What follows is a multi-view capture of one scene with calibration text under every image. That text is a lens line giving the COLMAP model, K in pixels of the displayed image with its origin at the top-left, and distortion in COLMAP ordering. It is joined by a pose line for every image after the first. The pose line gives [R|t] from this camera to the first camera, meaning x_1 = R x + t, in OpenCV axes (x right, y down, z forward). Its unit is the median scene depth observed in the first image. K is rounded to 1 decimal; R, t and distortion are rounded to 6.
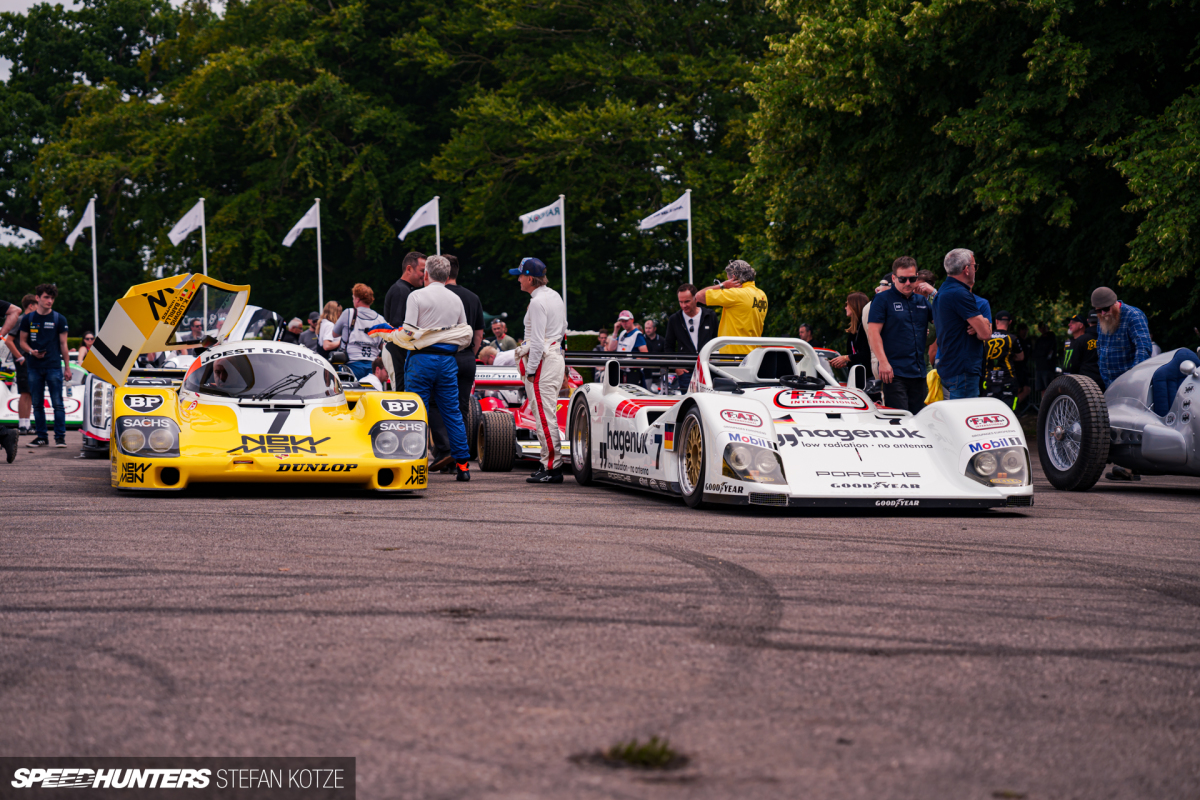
lens RADIAL K [[2118.4, 0, 600.0], [0, 2118.4, 400.0], [0, 0, 1]] dist [-0.024788, 0.008946]
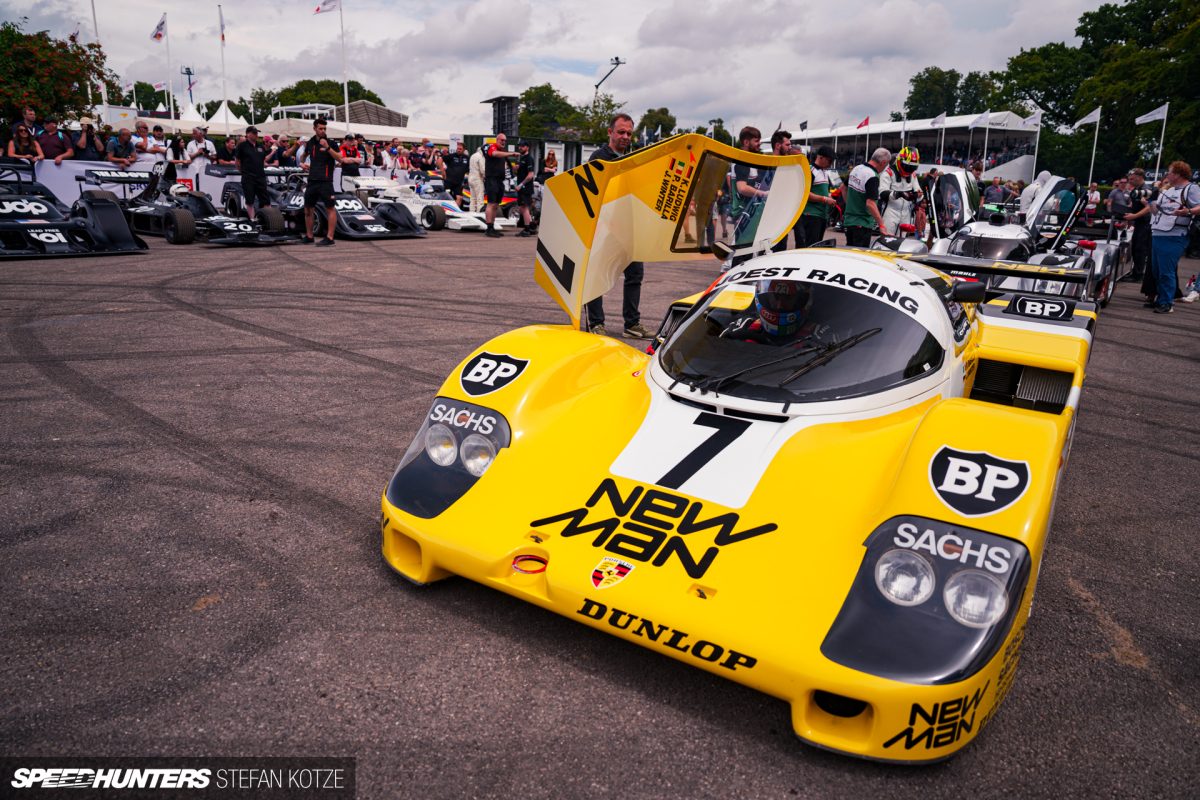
lens RADIAL K [[811.4, 0, 600.0], [0, 811.4, 400.0], [0, 0, 1]] dist [-0.124702, 0.082021]
pose [[0.680949, 0.205070, -0.703033, -0.029281], [-0.025343, 0.966017, 0.257234, -0.032509], [0.731892, -0.157346, 0.663005, 0.593681]]
